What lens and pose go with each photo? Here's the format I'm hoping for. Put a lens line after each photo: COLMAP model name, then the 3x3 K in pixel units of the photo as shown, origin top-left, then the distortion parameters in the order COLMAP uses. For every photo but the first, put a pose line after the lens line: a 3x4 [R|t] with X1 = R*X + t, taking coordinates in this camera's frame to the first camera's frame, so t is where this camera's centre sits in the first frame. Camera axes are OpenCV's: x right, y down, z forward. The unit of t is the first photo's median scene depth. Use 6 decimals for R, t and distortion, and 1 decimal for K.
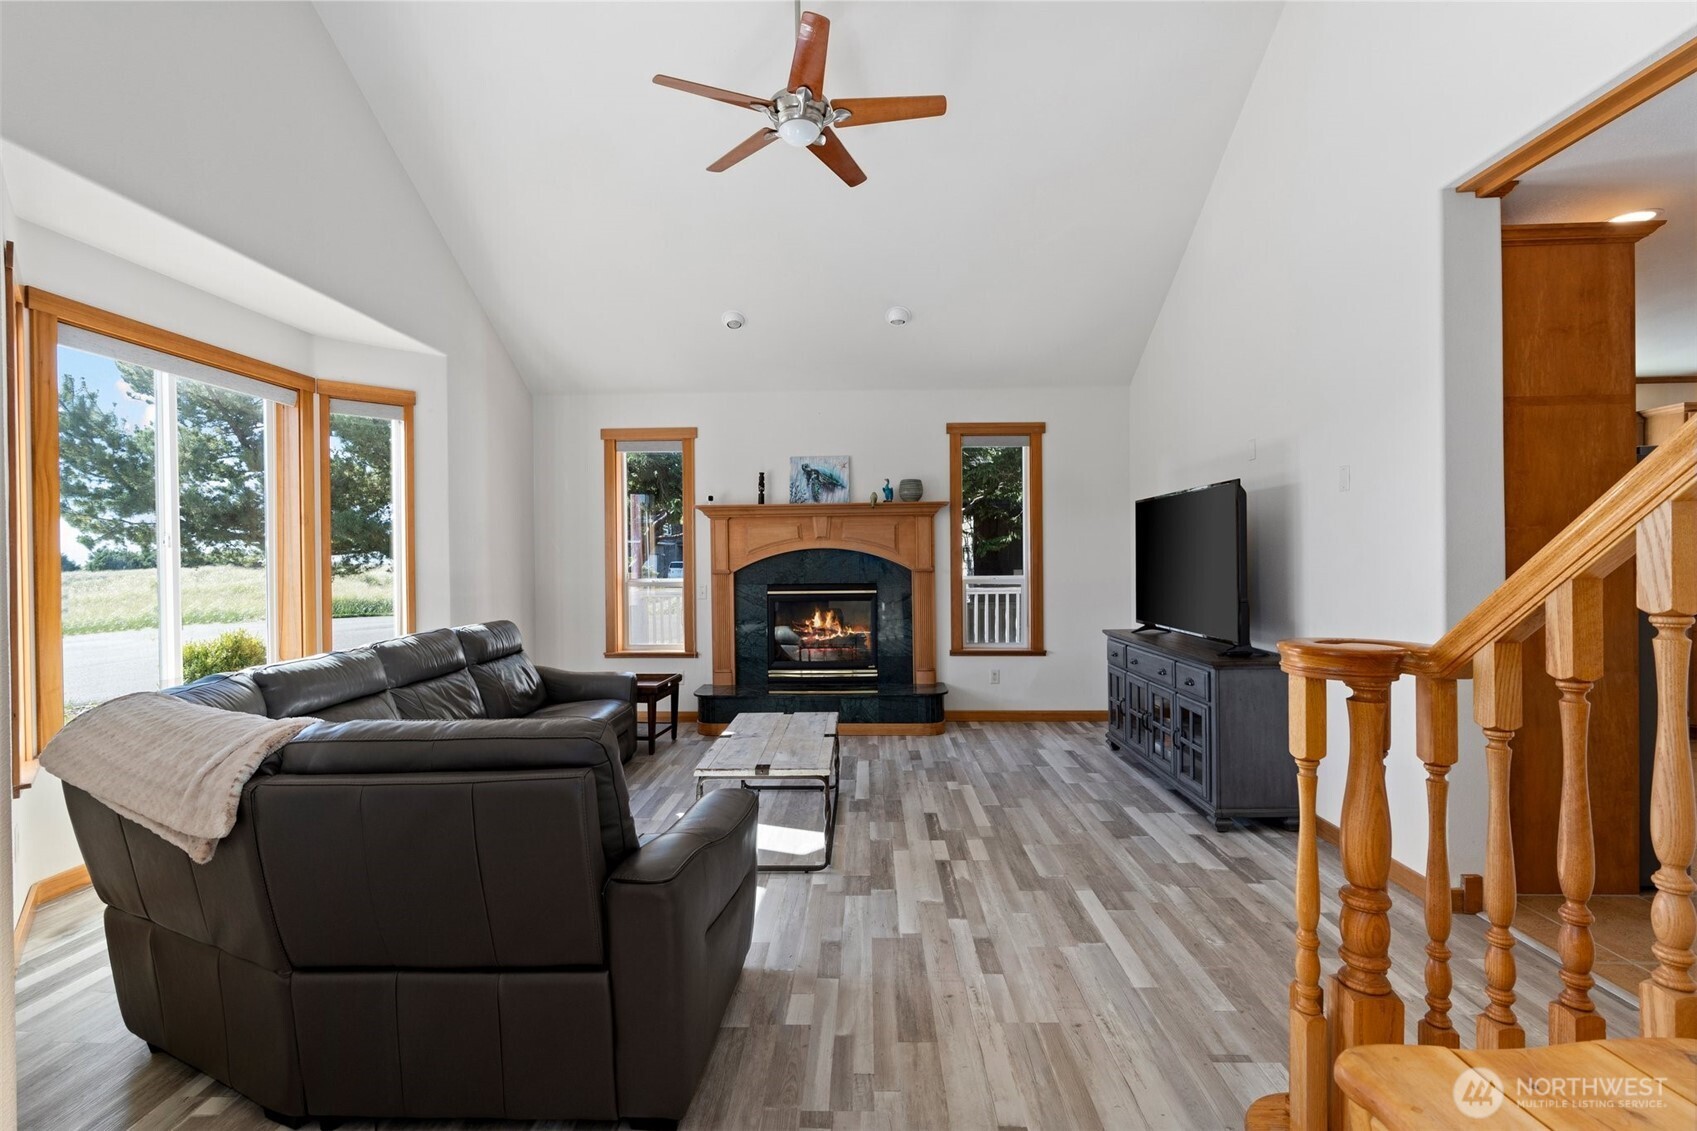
lens RADIAL K [[774.6, 0, 846.9], [0, 774.6, 561.5], [0, 0, 1]] dist [-0.003746, 0.002293]
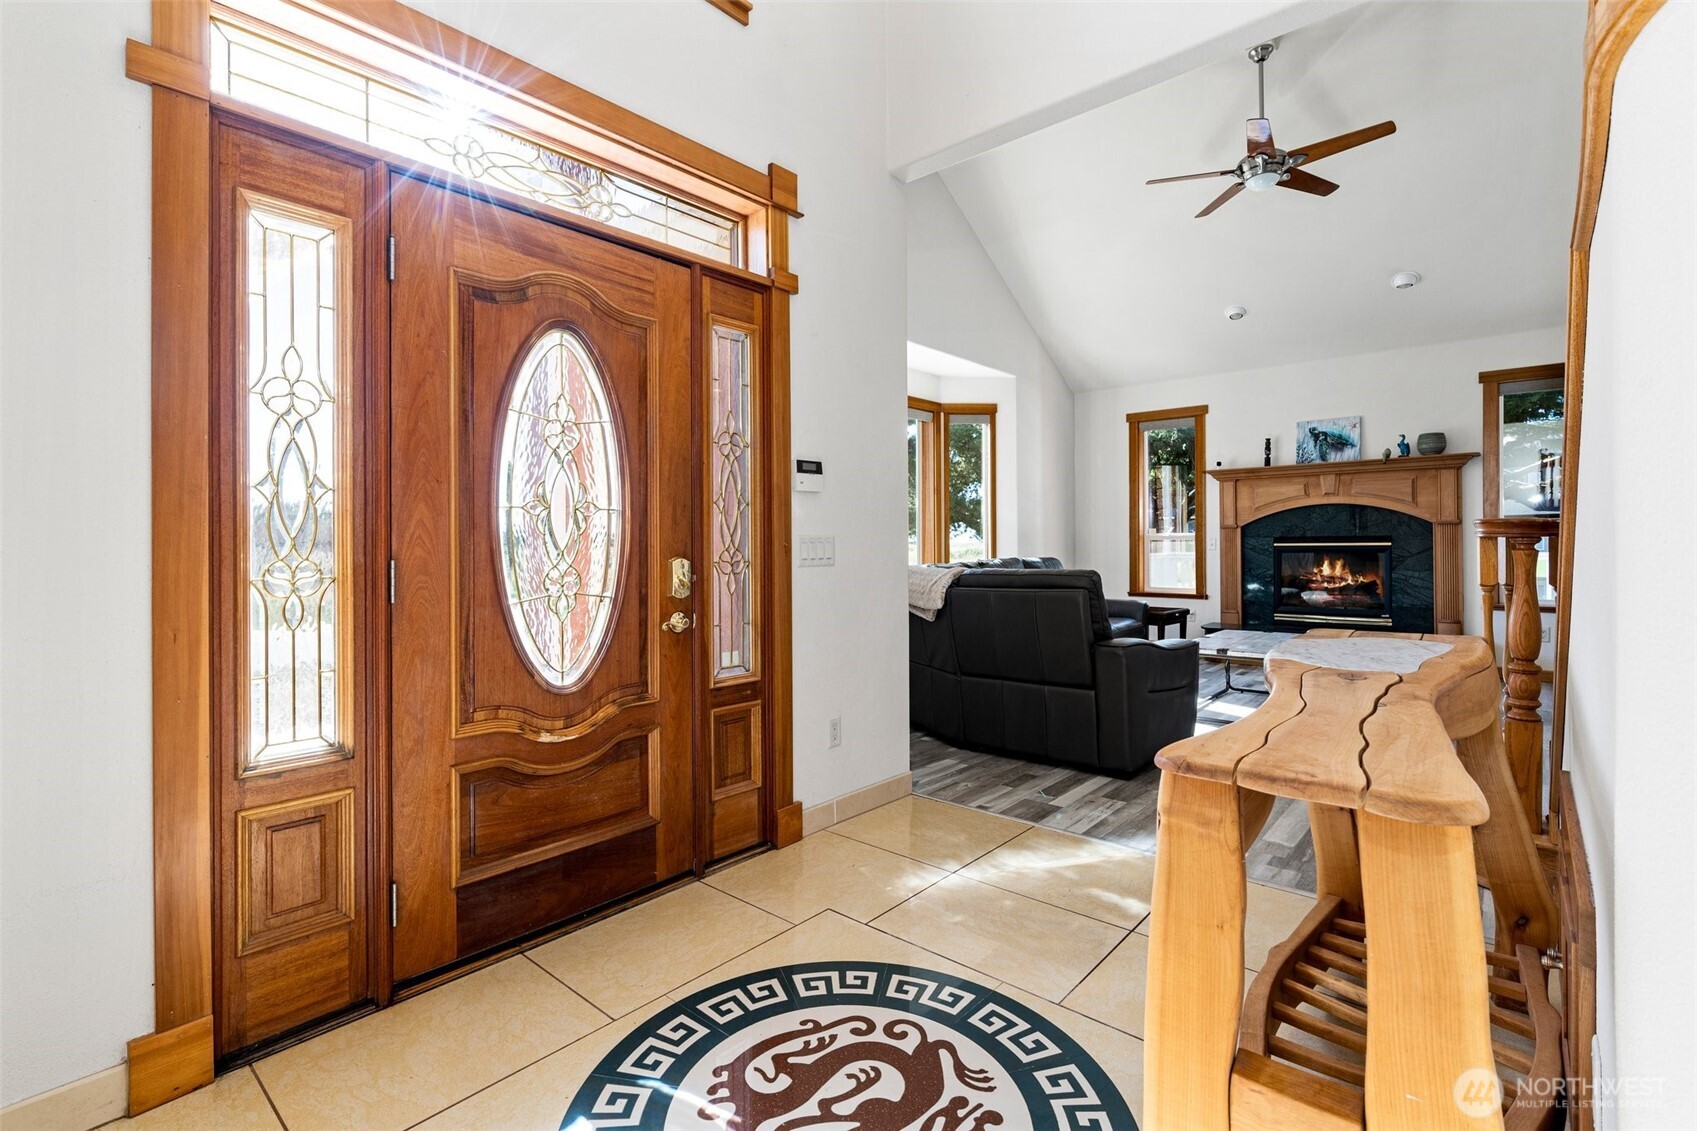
lens RADIAL K [[774.6, 0, 832.5], [0, 774.6, 541.7], [0, 0, 1]] dist [-0.003746, 0.002293]
pose [[0.765558, 0.002988, -0.643360, 0.133264], [-0.001510, 0.999995, 0.002848, 0.034890], [0.643365, -0.001209, 0.765559, -0.285362]]
